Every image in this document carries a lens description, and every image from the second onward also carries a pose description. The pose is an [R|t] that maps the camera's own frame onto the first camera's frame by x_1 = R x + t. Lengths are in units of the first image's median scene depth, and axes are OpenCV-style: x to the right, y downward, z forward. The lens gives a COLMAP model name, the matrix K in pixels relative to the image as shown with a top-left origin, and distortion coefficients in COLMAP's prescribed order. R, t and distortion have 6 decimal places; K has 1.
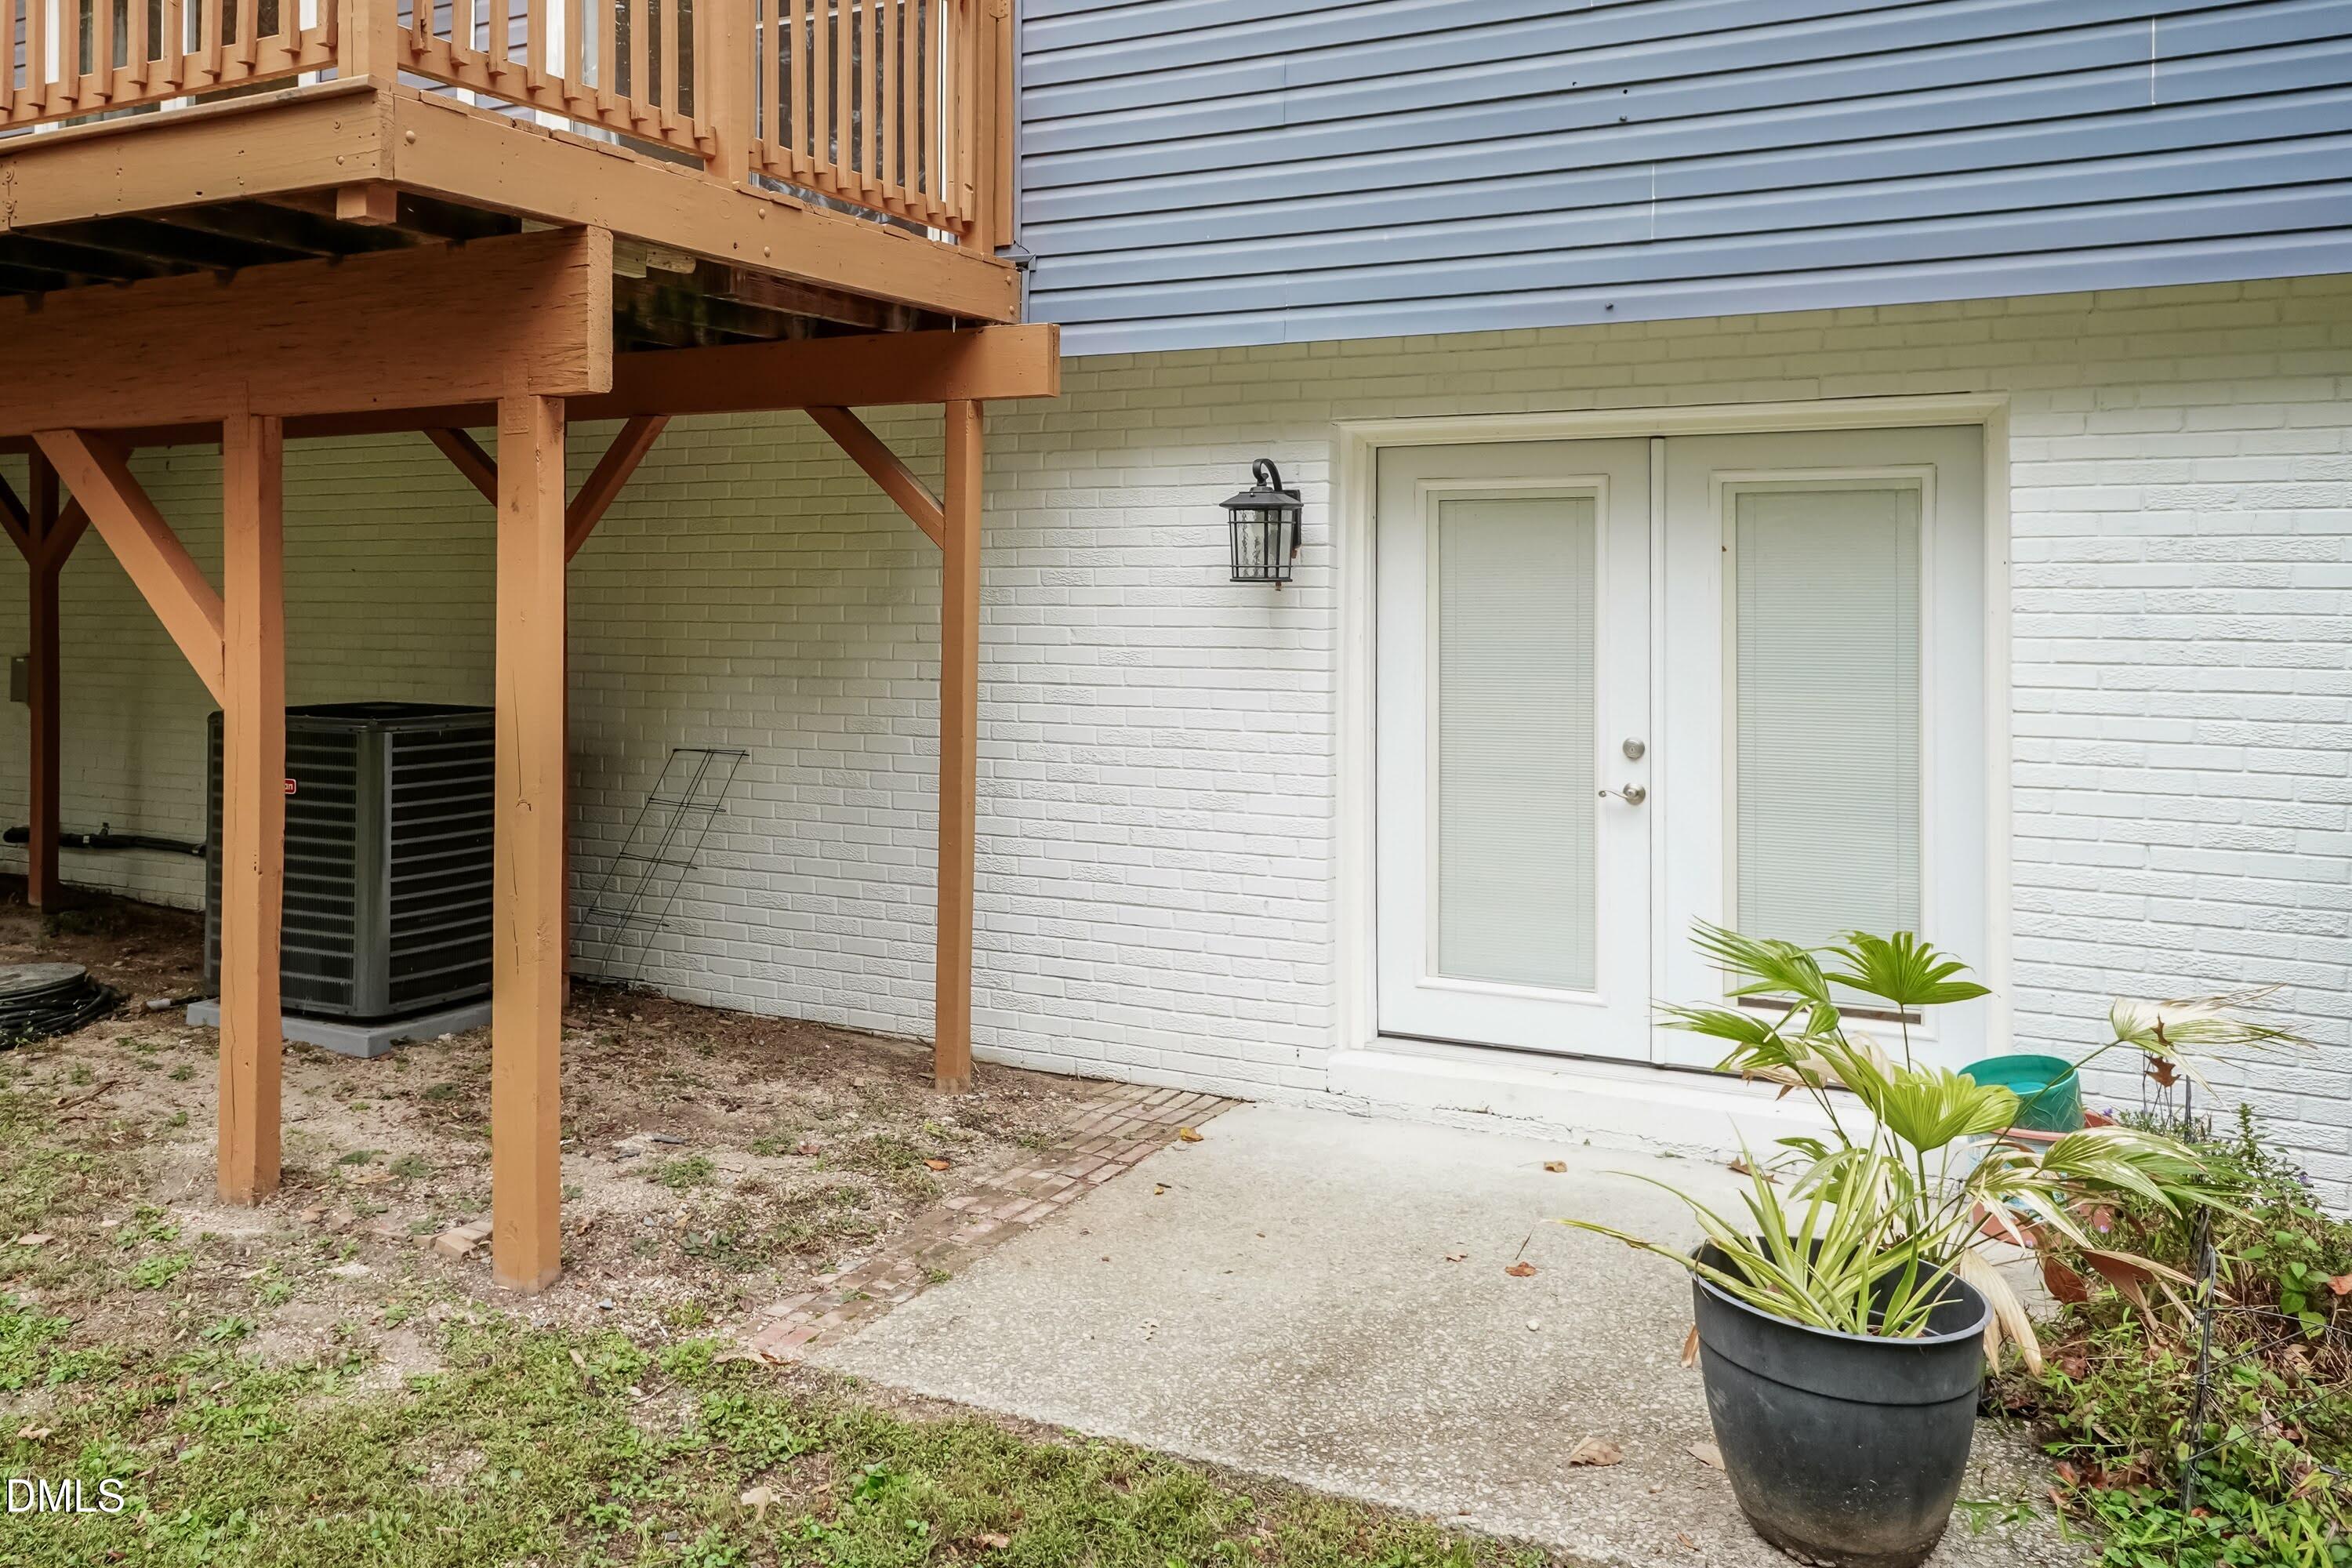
lens RADIAL K [[2044.3, 0, 898.4], [0, 2044.3, 527.2], [0, 0, 1]] dist [0.000098, 0.061826]
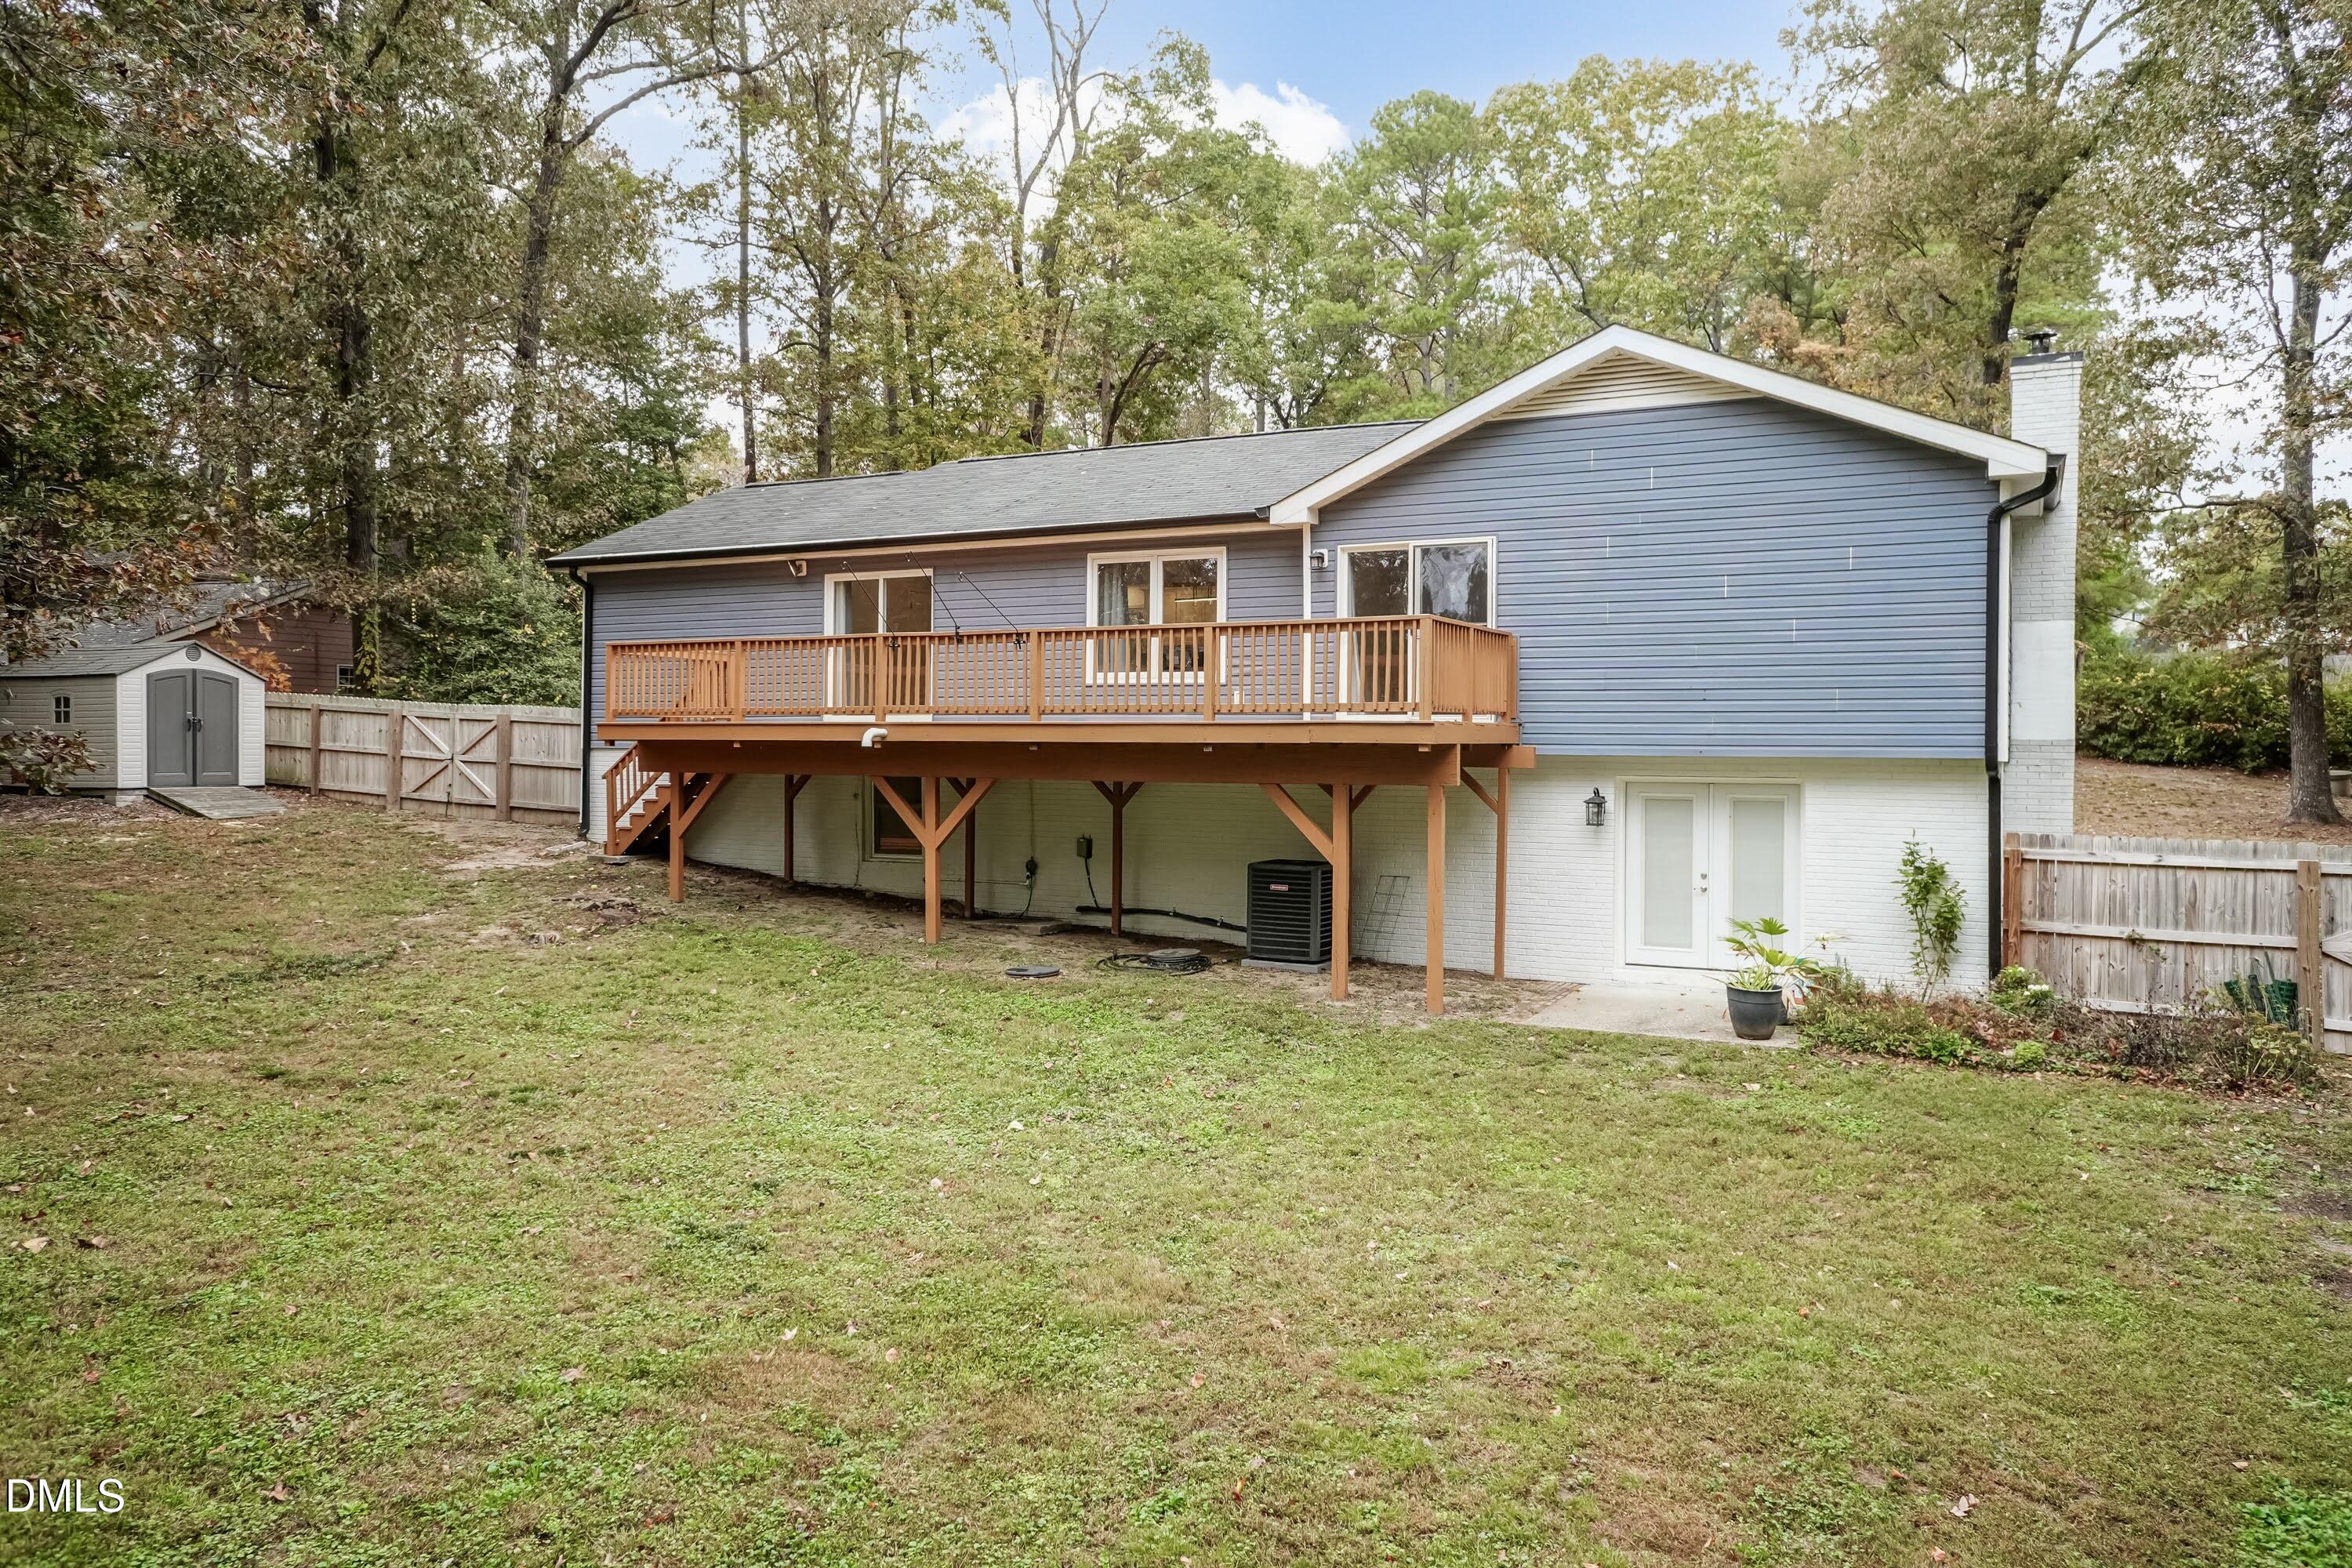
lens RADIAL K [[1606.3, 0, 1176.5], [0, 1606.3, 771.7], [0, 0, 1]] dist [-0.002316, 0.056124]
pose [[0.997600, 0.007708, 0.068808, -0.696939], [-0.010570, 0.999090, 0.041325, -0.164583], [-0.068427, -0.041953, 0.996774, -1.585520]]
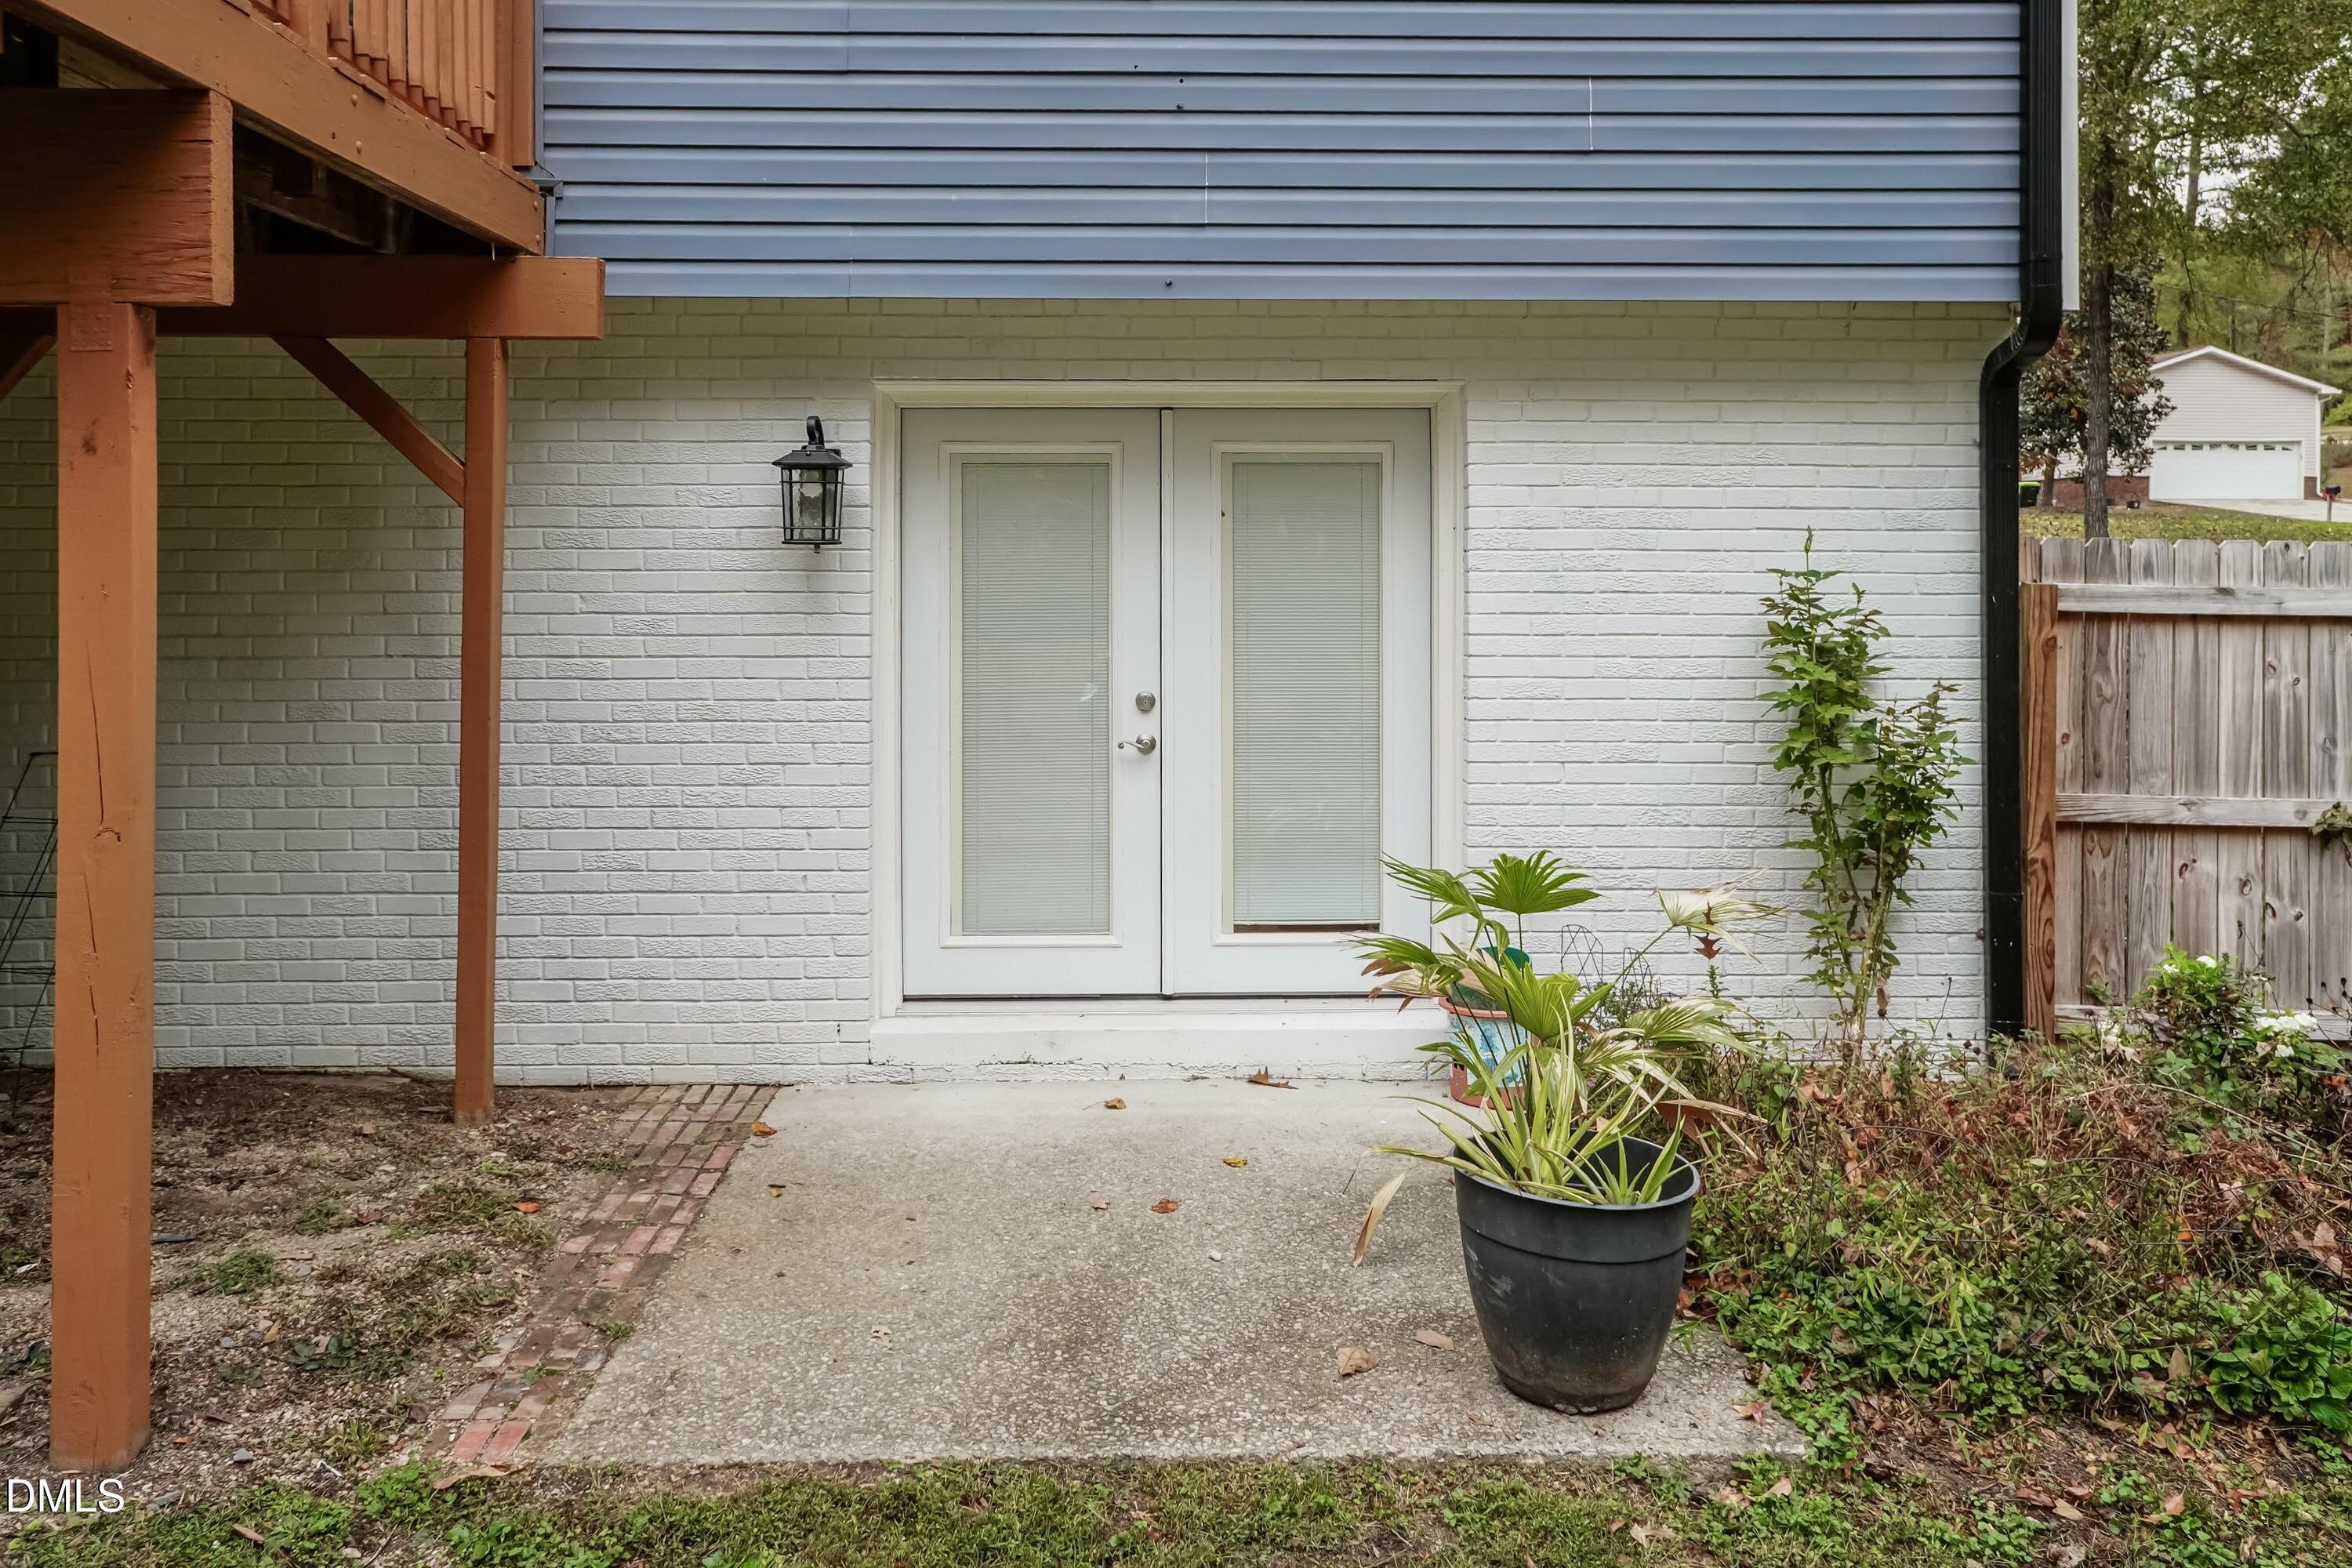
lens RADIAL K [[2039.8, 0, 1171.6], [0, 2039.8, 522.6], [0, 0, 1]] dist [0.004101, 0.065521]
pose [[0.844261, 0.006713, 0.535890, -0.199484], [-0.015860, 0.999797, 0.012463, 0.001961], [-0.535697, -0.019021, 0.844196, 0.103490]]
